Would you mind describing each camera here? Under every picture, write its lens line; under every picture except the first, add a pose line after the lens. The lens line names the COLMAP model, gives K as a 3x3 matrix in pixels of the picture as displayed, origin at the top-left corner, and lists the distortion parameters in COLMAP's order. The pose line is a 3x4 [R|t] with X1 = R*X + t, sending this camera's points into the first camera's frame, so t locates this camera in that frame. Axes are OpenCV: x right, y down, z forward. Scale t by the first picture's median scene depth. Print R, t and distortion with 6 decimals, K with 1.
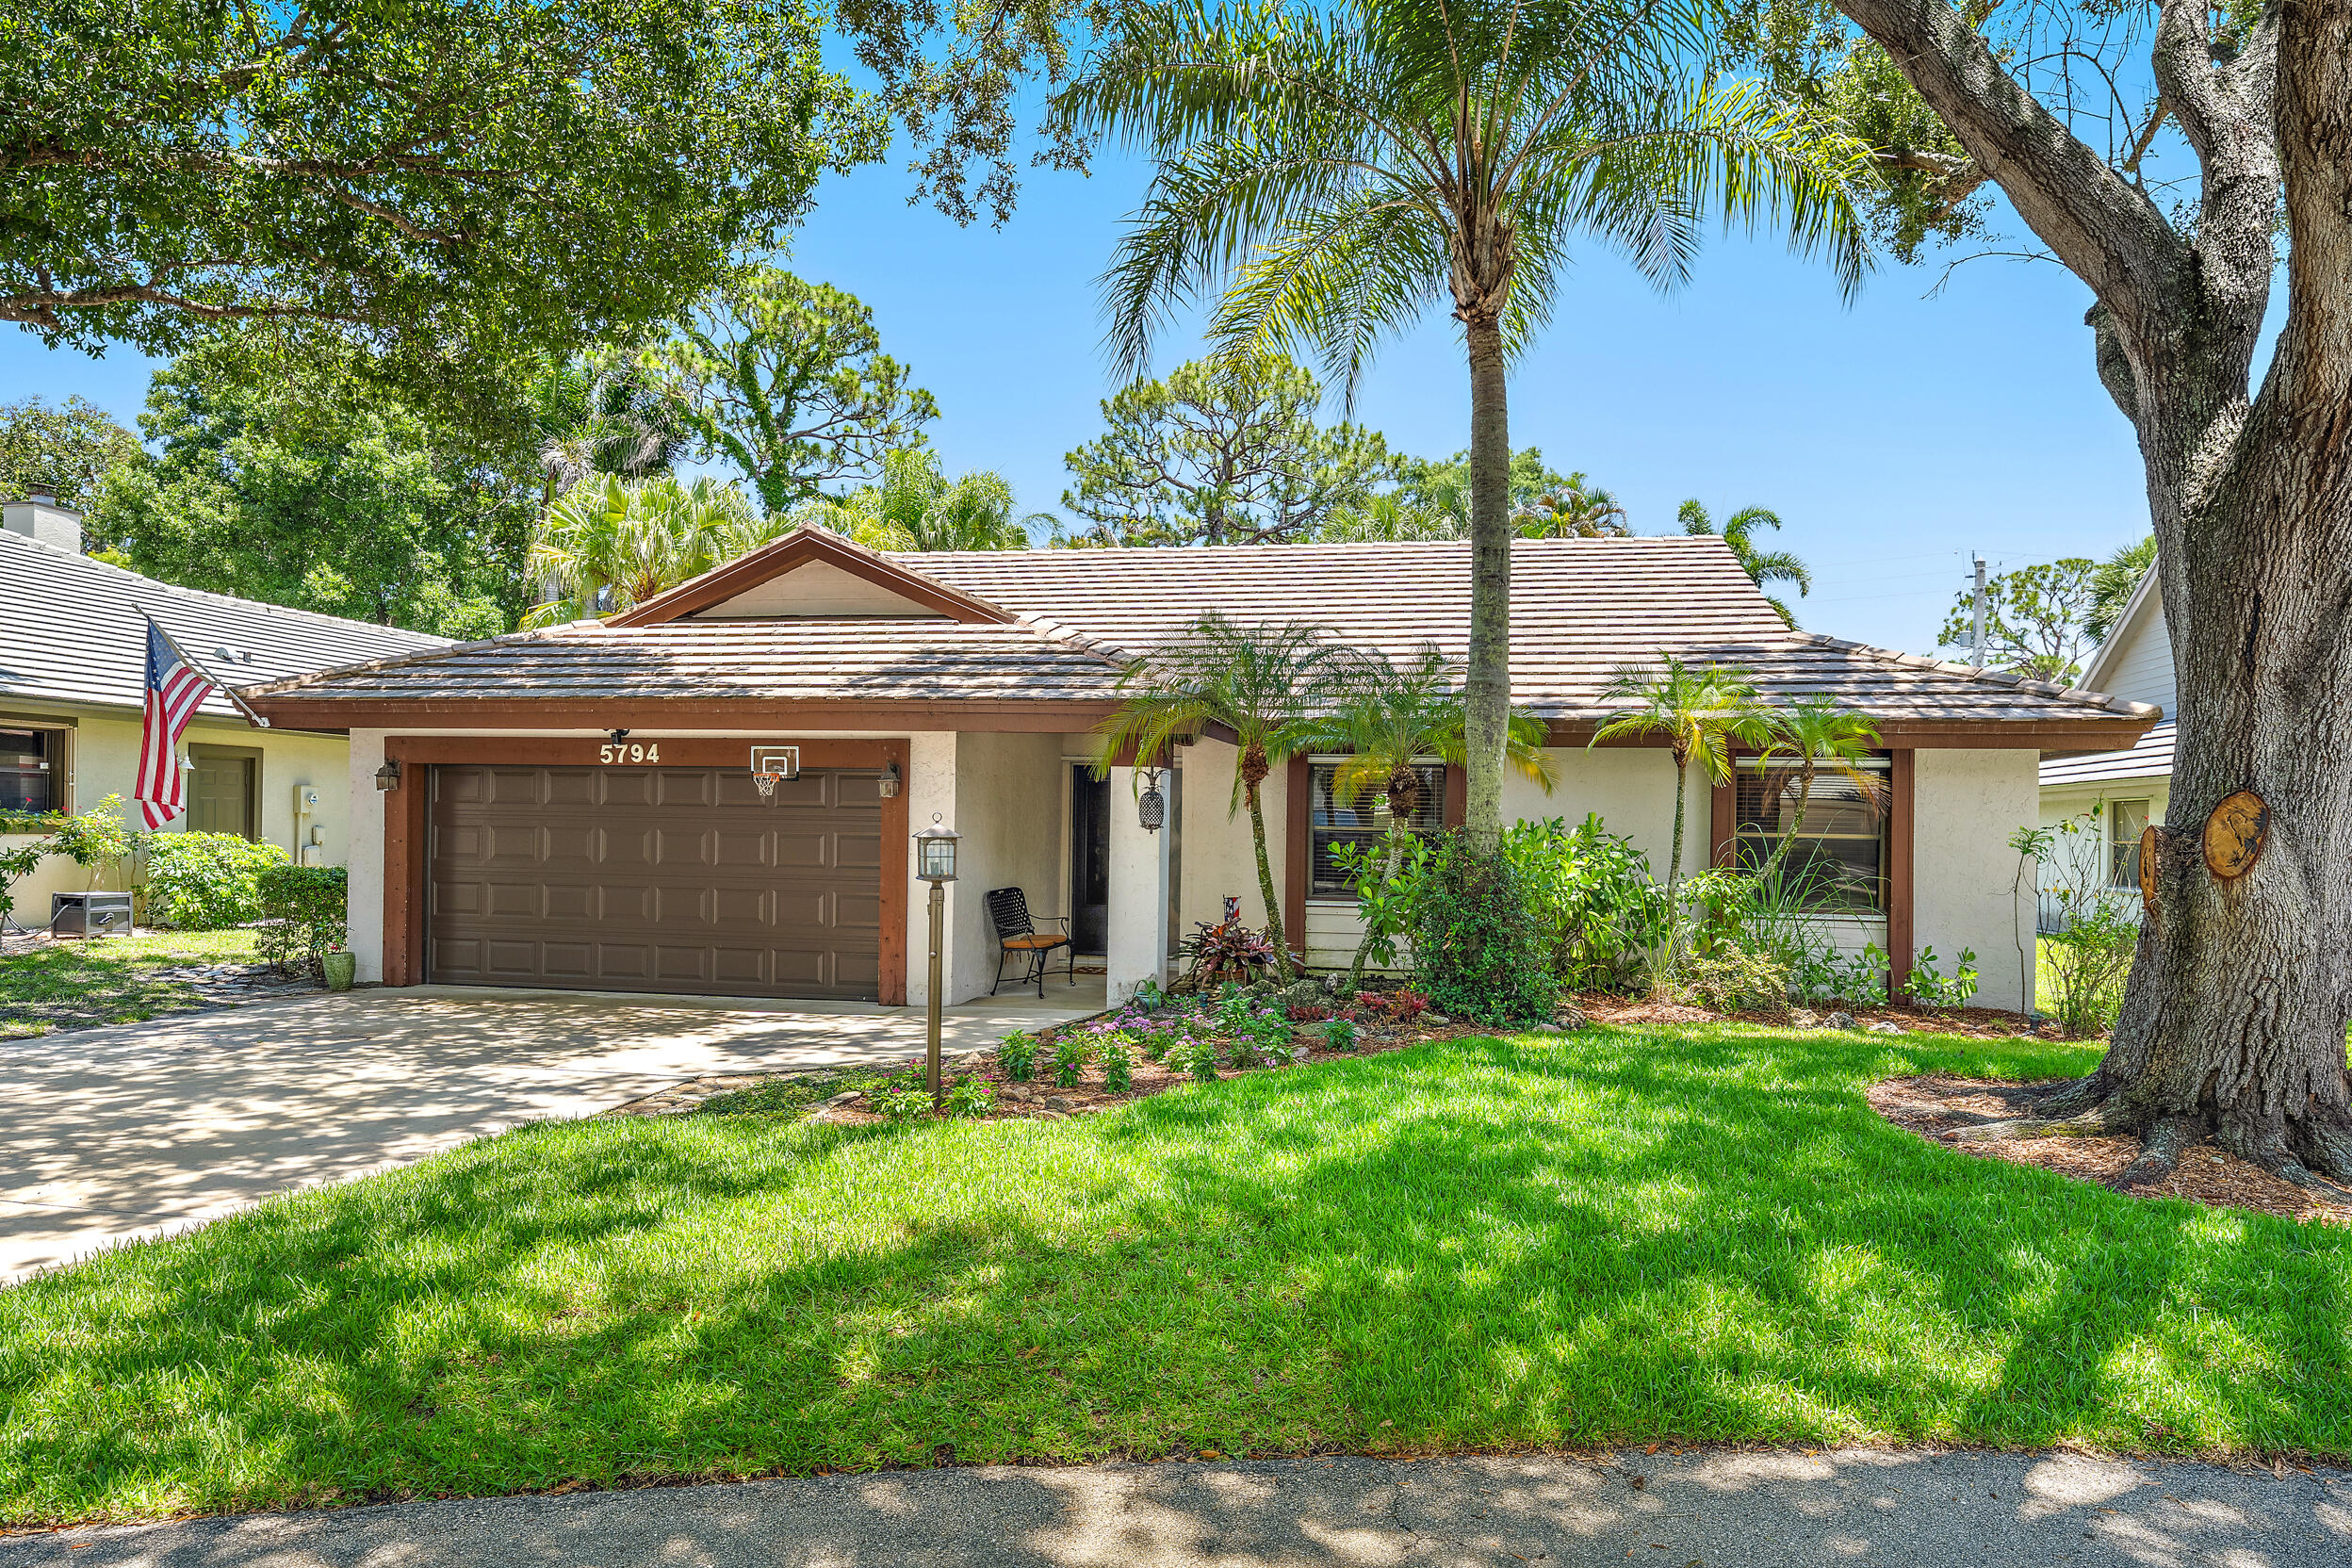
lens RADIAL K [[1482.5, 0, 1175.6], [0, 1482.5, 802.6], [0, 0, 1]] dist [-0.006046, -0.000907]
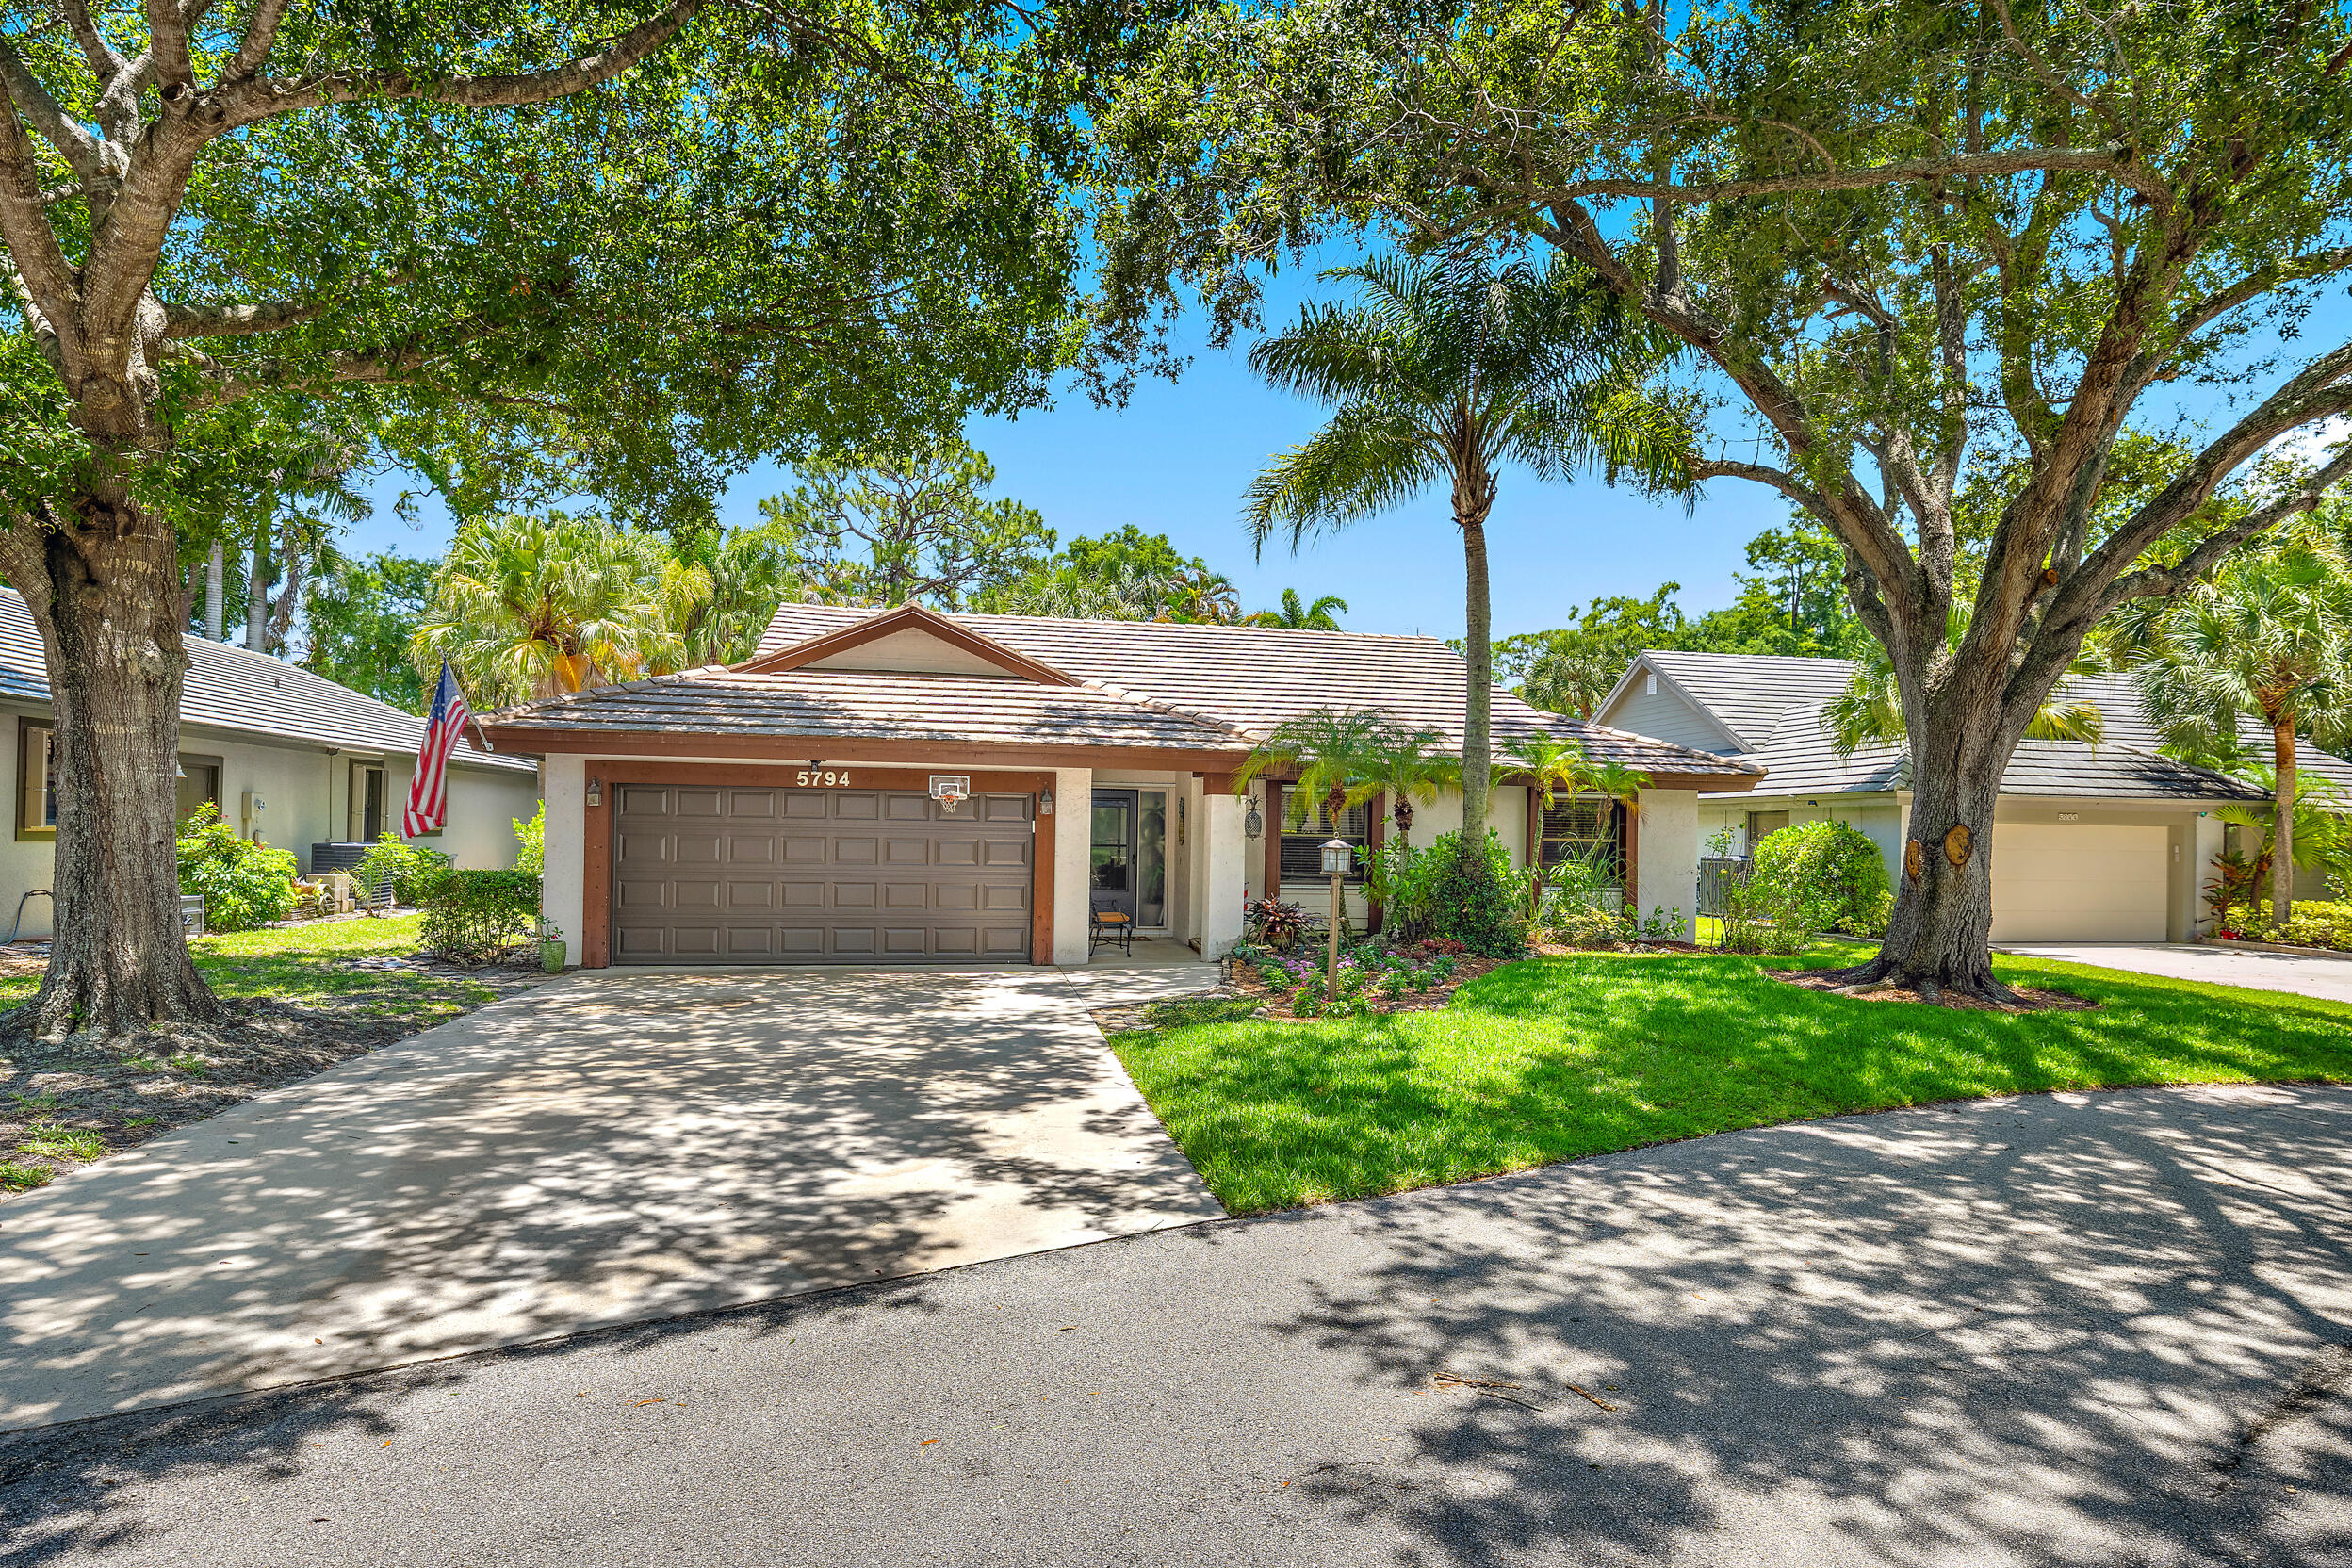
lens RADIAL K [[1290.8, 0, 1176.1], [0, 1290.8, 781.6], [0, 0, 1]] dist [0.004431, 0.000356]
pose [[0.926484, 0.013755, 0.376083, -0.513044], [-0.008427, 0.999840, -0.015810, -0.015289], [-0.376240, 0.011478, 0.926451, -0.158110]]
